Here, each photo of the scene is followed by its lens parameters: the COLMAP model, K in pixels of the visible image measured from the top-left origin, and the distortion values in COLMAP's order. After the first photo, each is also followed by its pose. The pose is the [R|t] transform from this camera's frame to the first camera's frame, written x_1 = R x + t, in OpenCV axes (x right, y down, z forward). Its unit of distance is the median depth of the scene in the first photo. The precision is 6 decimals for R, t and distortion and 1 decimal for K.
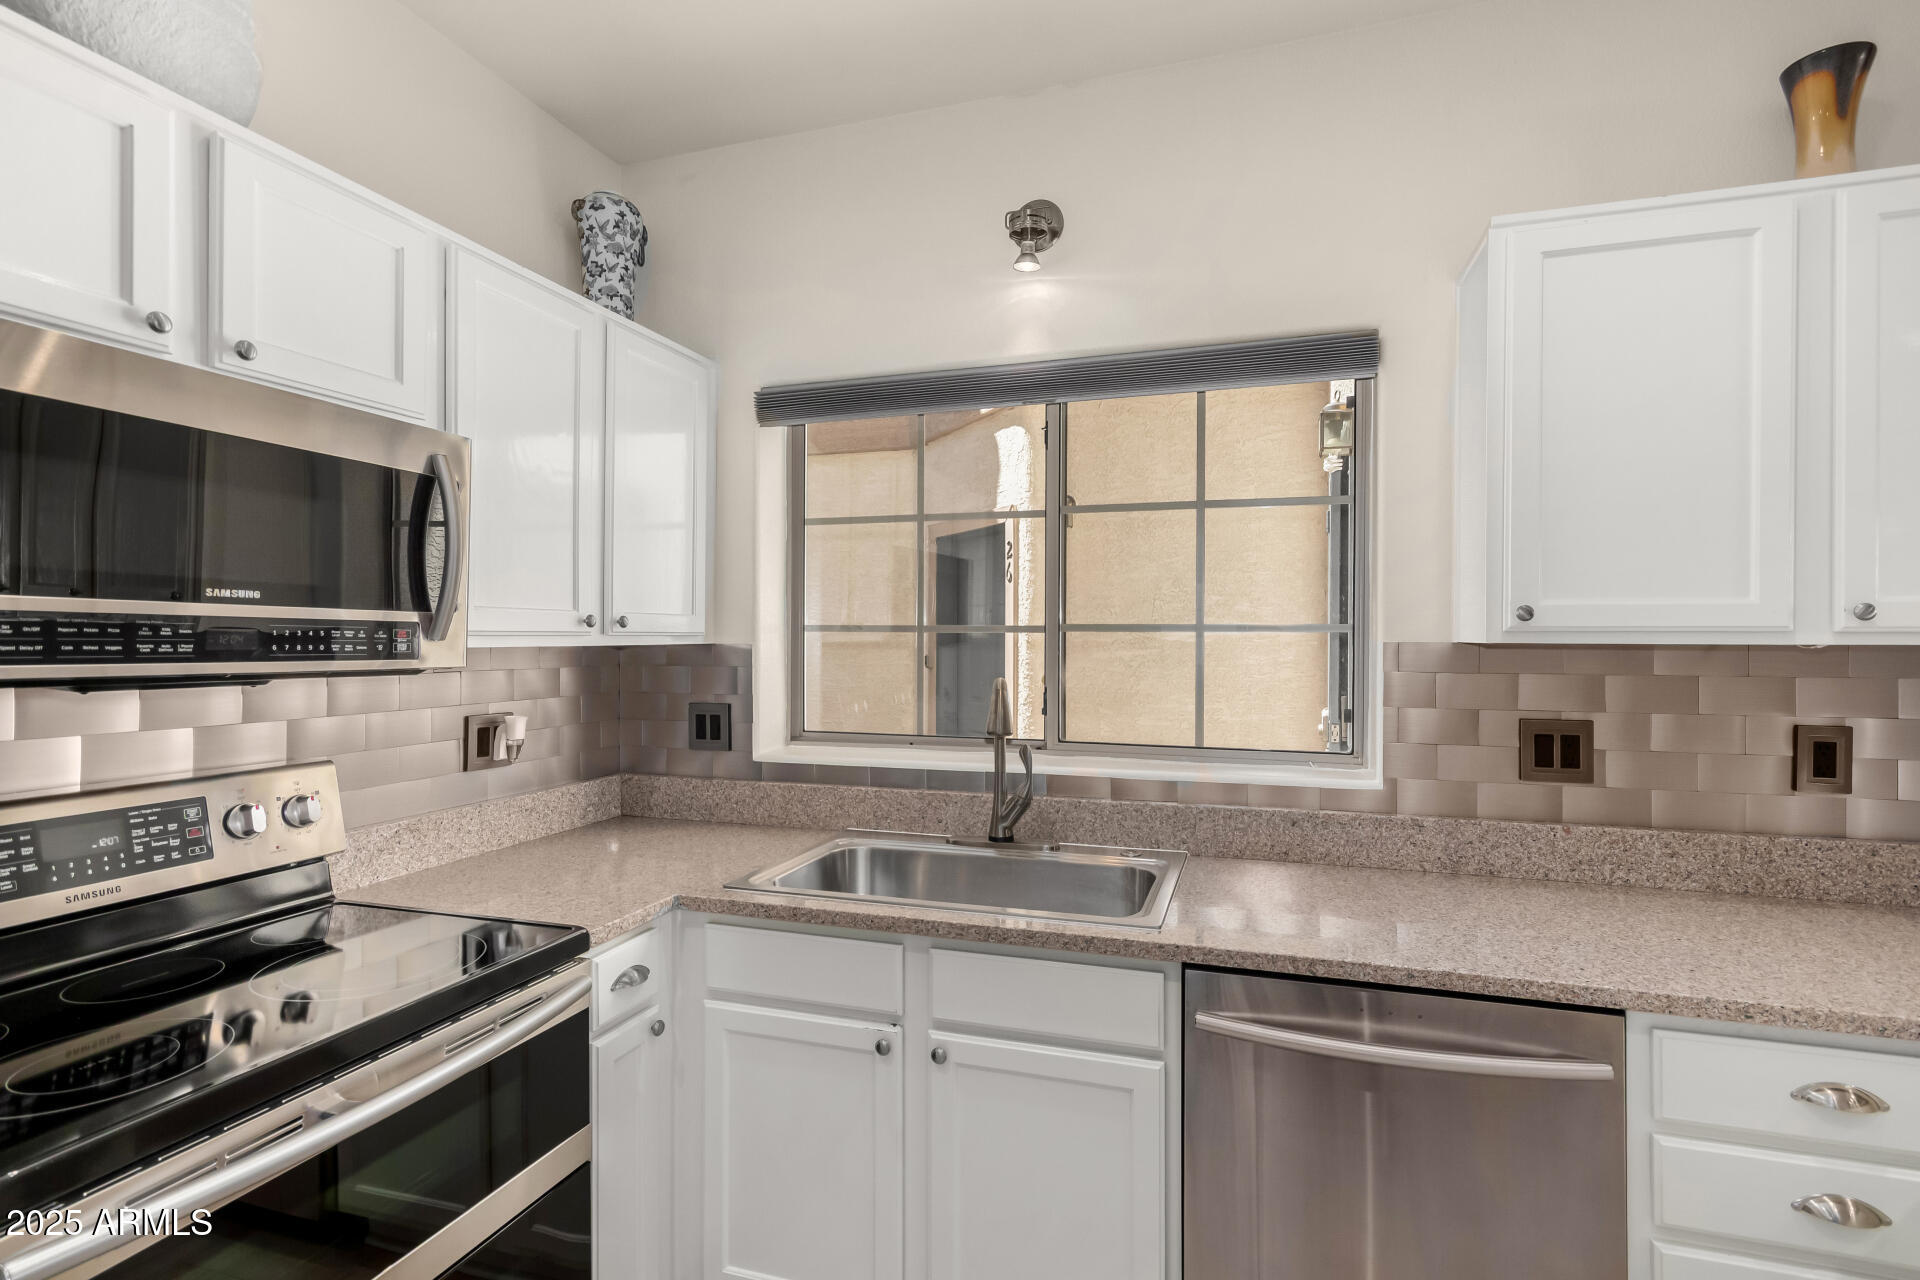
lens RADIAL K [[915.8, 0, 963.9], [0, 915.8, 639.2], [0, 0, 1]] dist [0.003530, 0.000591]
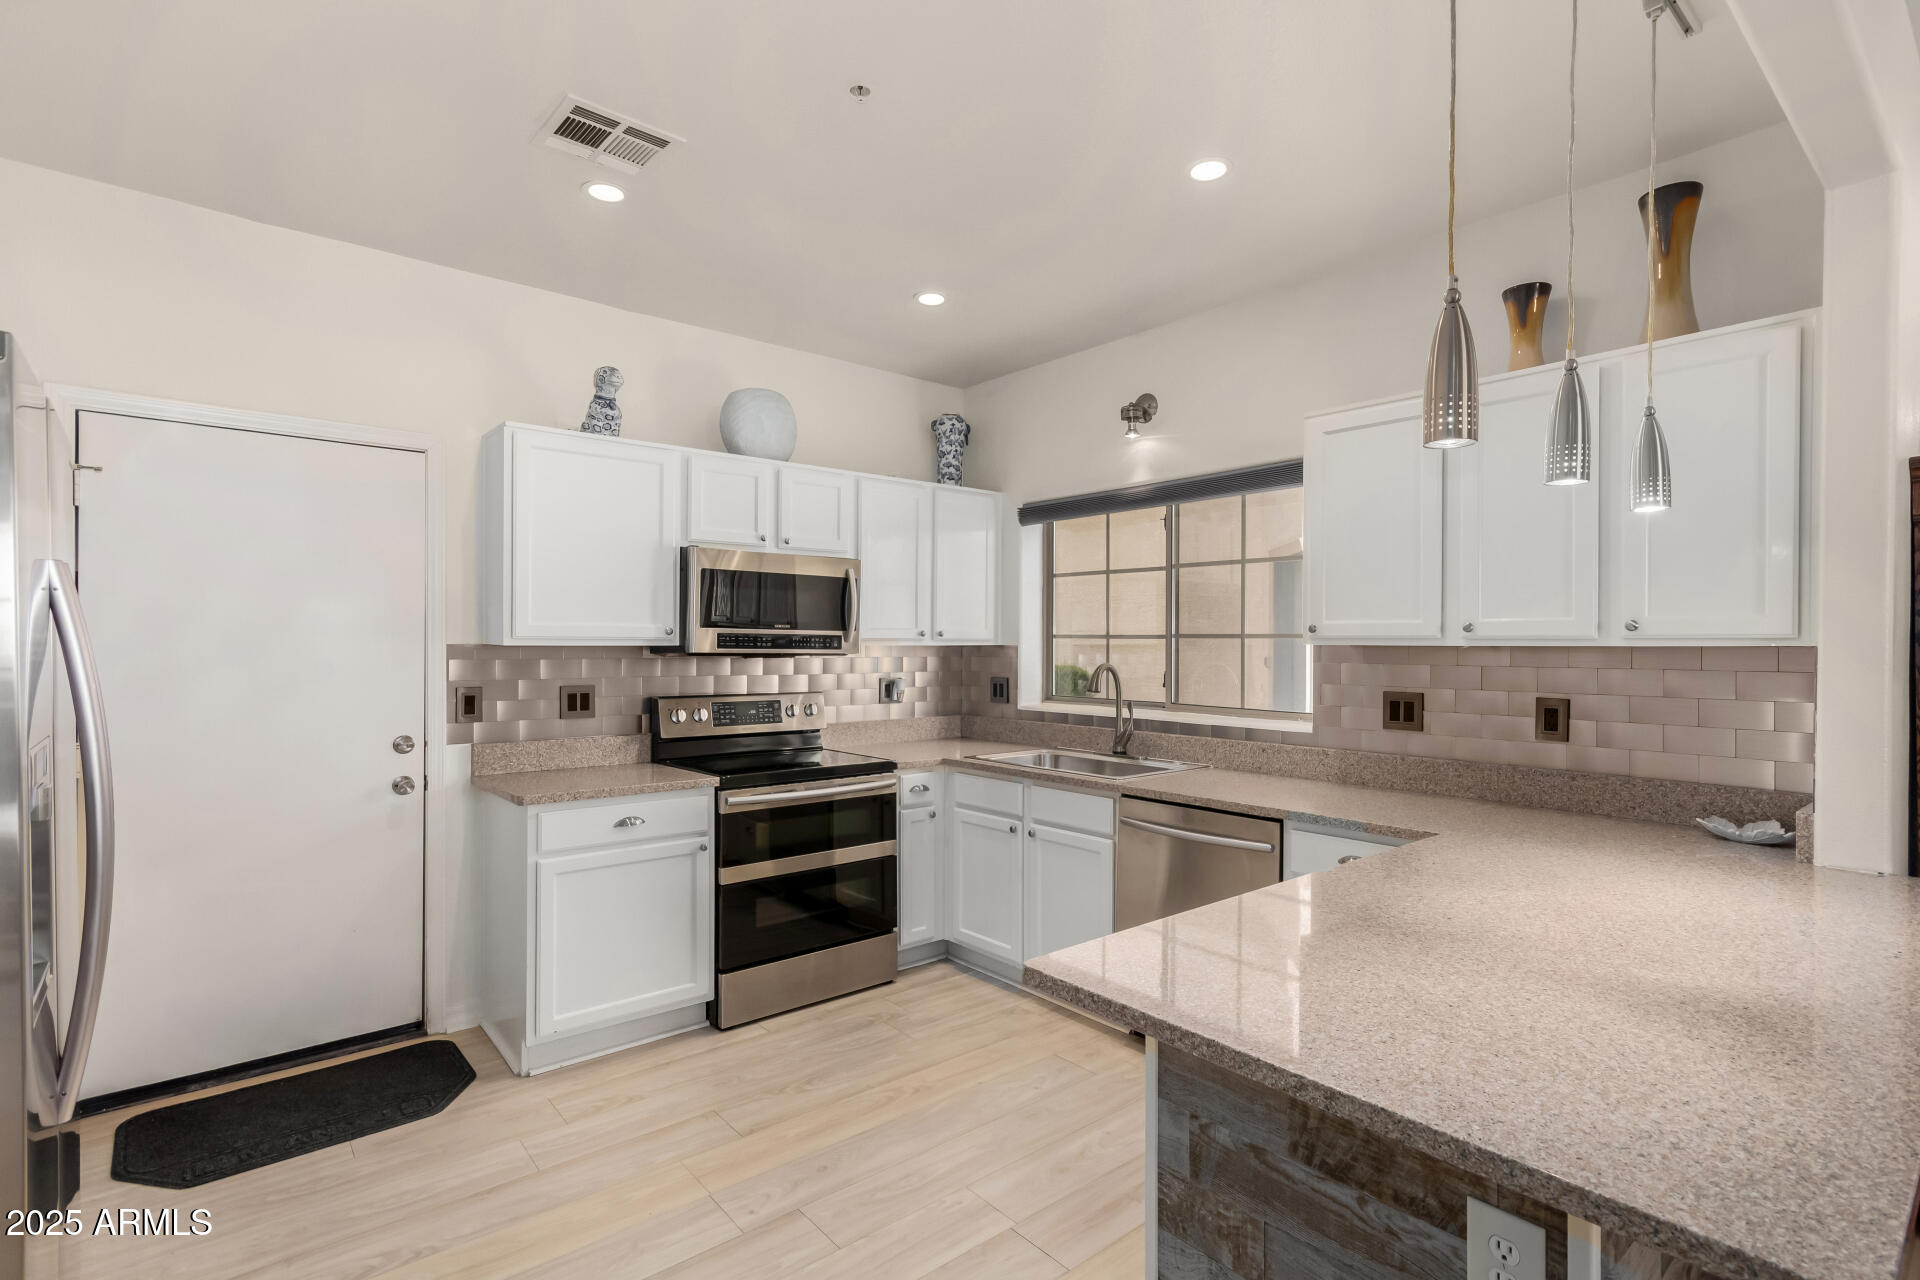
lens RADIAL K [[915.8, 0, 959.8], [0, 915.8, 644.1], [0, 0, 1]] dist [0.003530, 0.000591]
pose [[0.848200, 0.002652, -0.529670, 0.755265], [-0.003508, 0.999994, -0.000611, 0.005188], [0.529665, 0.002377, 0.848204, -0.724658]]
